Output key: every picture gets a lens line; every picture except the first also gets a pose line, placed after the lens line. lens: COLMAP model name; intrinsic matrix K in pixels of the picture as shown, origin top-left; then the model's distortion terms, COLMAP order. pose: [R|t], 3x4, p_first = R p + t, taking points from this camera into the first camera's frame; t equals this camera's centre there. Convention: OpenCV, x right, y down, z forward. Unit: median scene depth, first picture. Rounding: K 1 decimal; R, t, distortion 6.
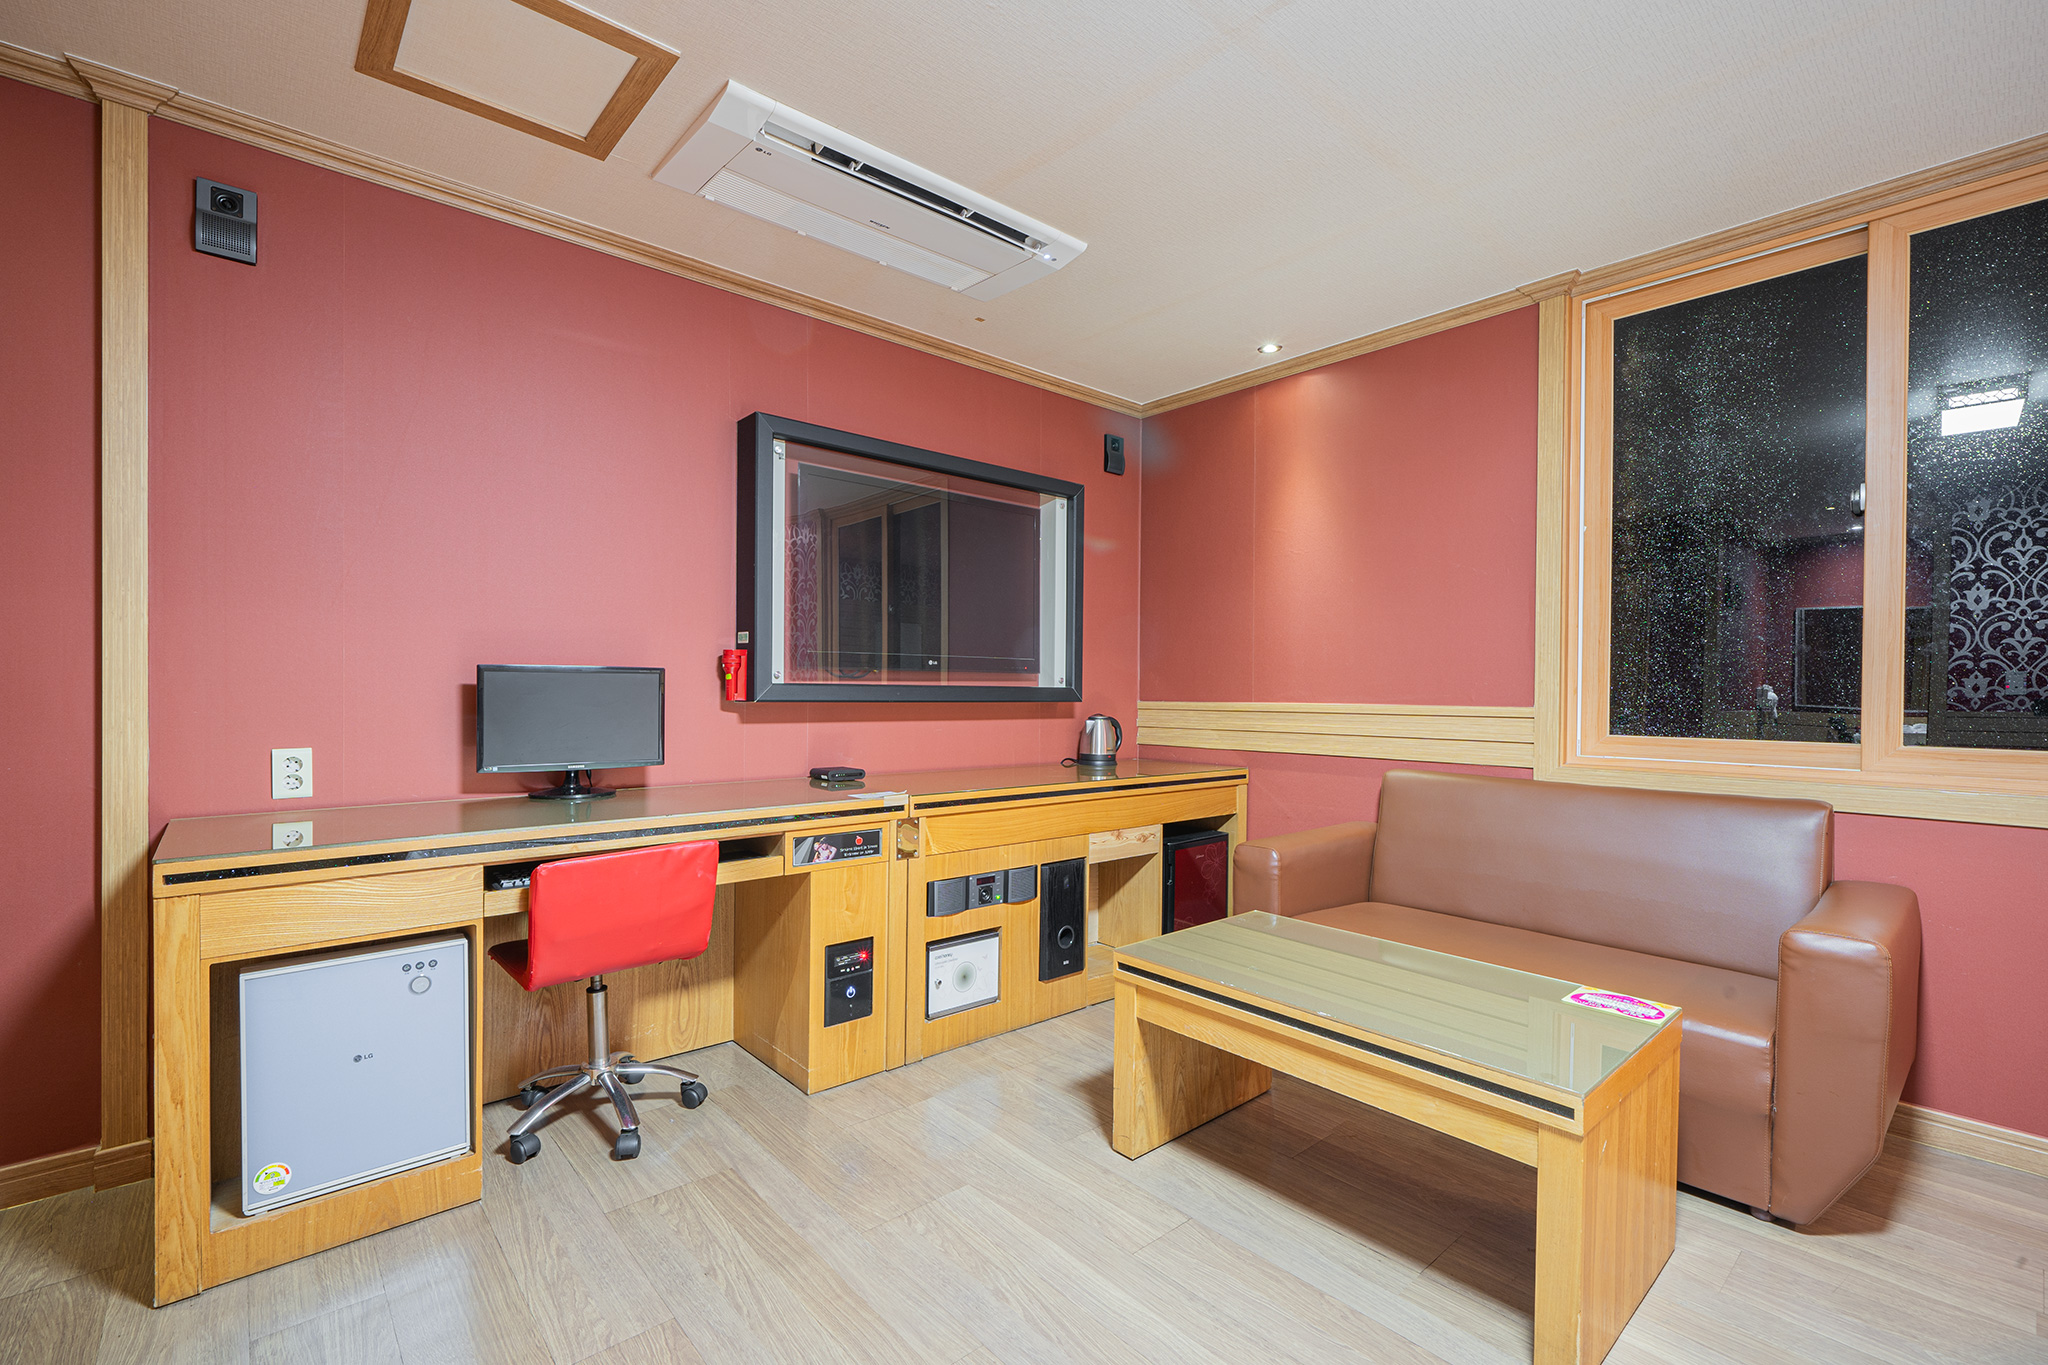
lens RADIAL K [[903.8, 0, 1010.0], [0, 903.8, 695.2], [0, 0, 1]] dist [0.003582, 0.000544]
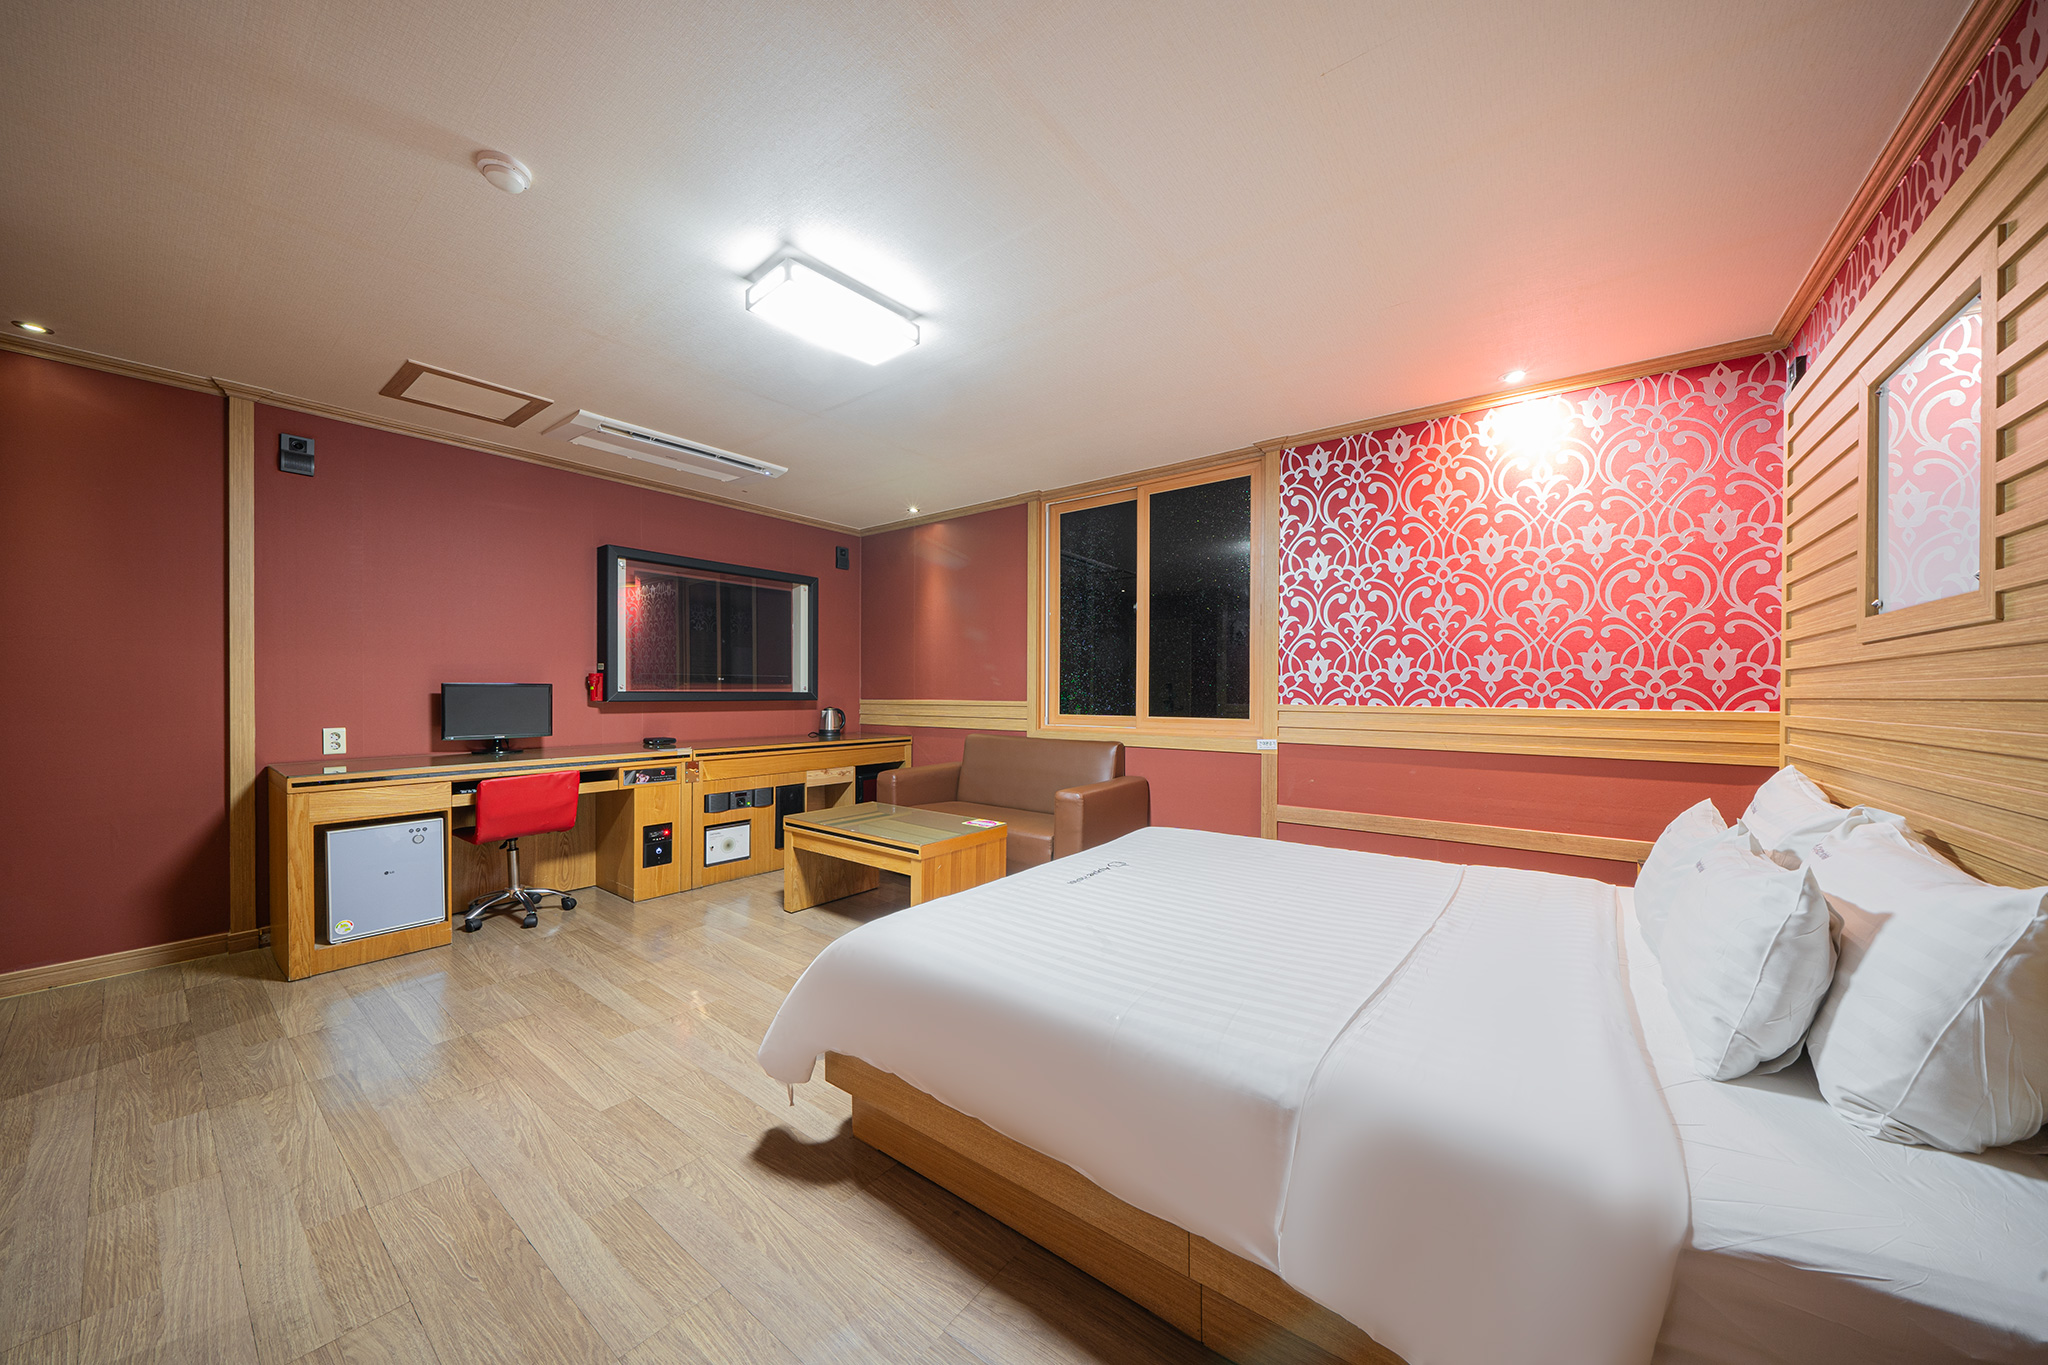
lens RADIAL K [[701.4, 0, 1015.5], [0, 701.4, 695.0], [0, 0, 1]] dist [-0.004982, 0.000198]
pose [[0.981073, -0.006273, 0.193537, 0.295967], [0.006112, 0.999980, 0.001426, -0.003874], [-0.193542, -0.000216, 0.981092, -0.644159]]
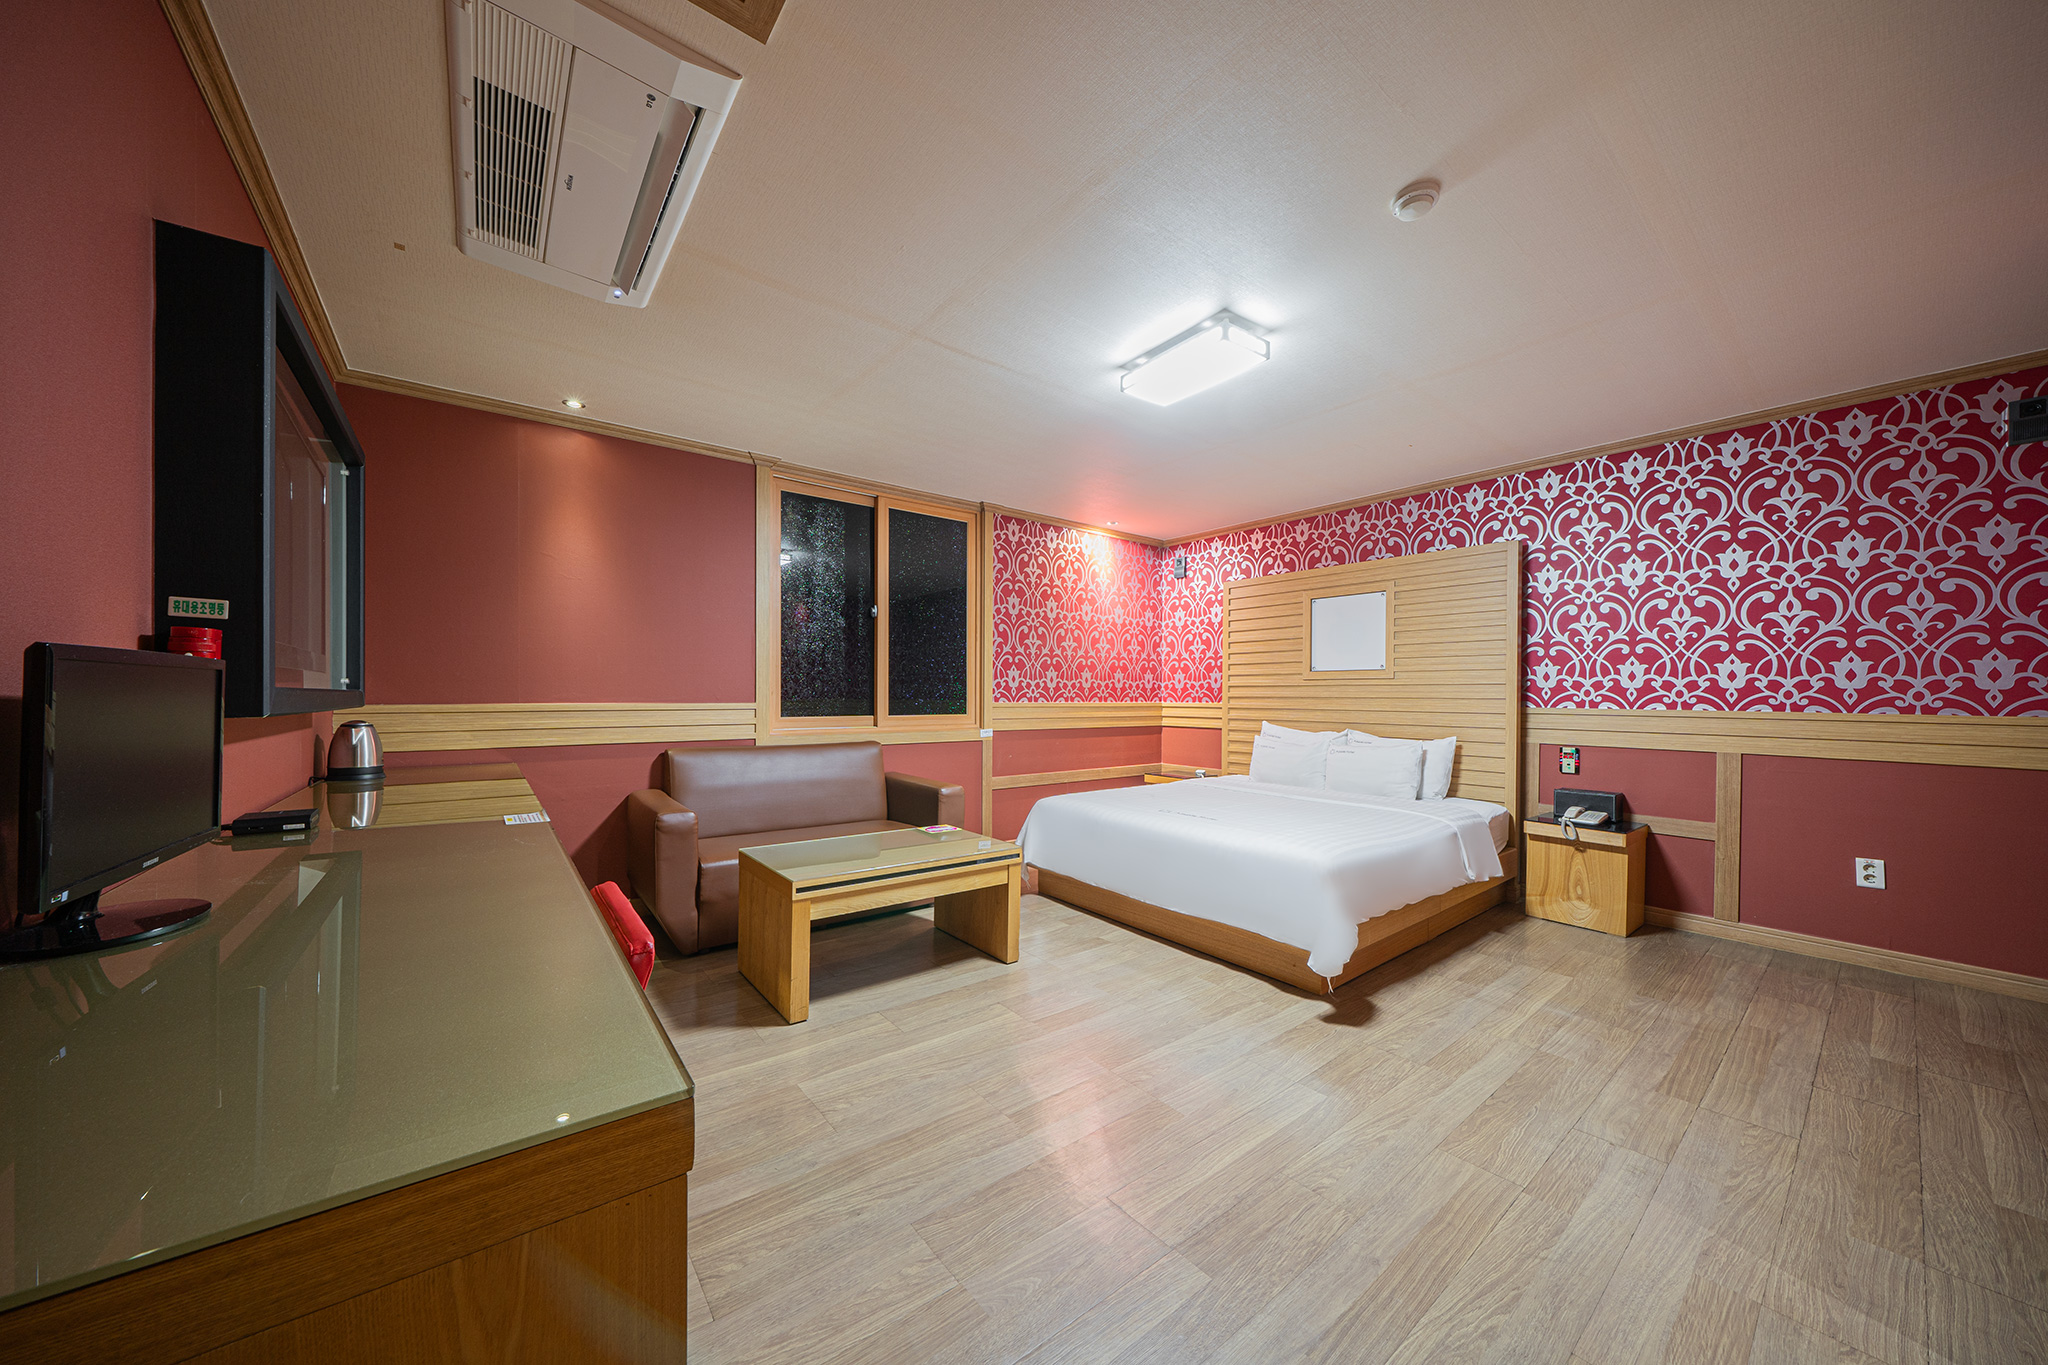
lens RADIAL K [[701.4, 0, 1015.3], [0, 701.4, 689.4], [0, 0, 1]] dist [-0.004982, 0.000198]
pose [[0.051682, 0.001716, 0.998662, -0.840334], [-0.000006, 0.999999, -0.001718, -0.011710], [-0.998664, 0.000083, 0.051682, 0.529841]]
